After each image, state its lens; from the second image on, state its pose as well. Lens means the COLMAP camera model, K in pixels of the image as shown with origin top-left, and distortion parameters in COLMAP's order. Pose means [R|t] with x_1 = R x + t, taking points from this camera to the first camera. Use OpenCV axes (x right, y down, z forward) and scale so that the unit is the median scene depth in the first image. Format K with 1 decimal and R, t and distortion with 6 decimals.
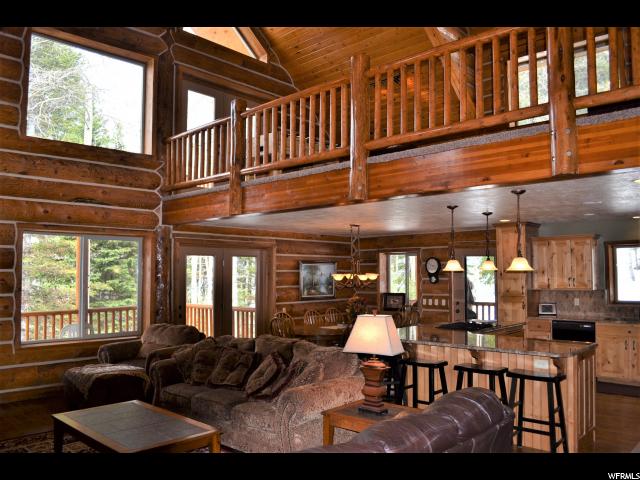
lens RADIAL K [[528.5, 0, 320.0], [0, 528.5, 240.0], [0, 0, 1]] dist [-0.047961, -0.002496]
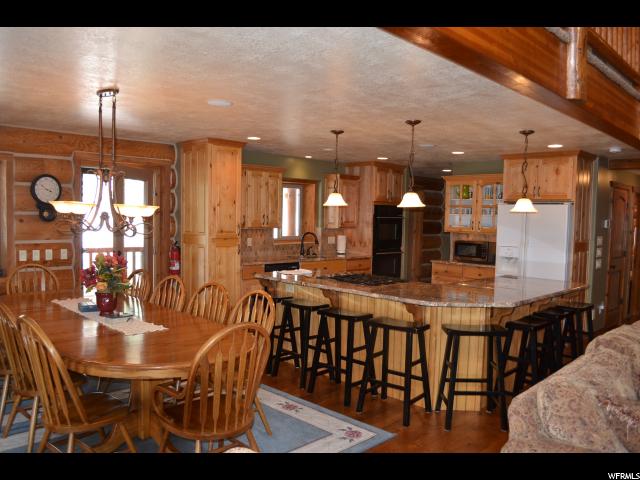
lens RADIAL K [[528.5, 0, 320.0], [0, 528.5, 240.0], [0, 0, 1]] dist [-0.047961, -0.002496]
pose [[0.046546, -0.045740, 0.997868, -0.409829], [-0.086660, 0.995000, 0.049651, 0.062237], [-0.995150, -0.088786, 0.042350, 0.864074]]
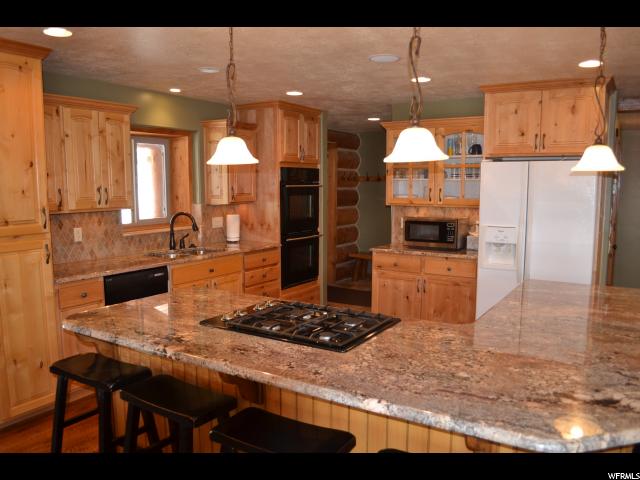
lens RADIAL K [[528.5, 0, 320.0], [0, 528.5, 240.0], [0, 0, 1]] dist [-0.047961, -0.002496]
pose [[-0.184713, -0.104190, 0.977254, -0.059167], [-0.063505, 0.993552, 0.093924, 0.062105], [-0.980739, -0.044711, -0.190138, 0.884983]]
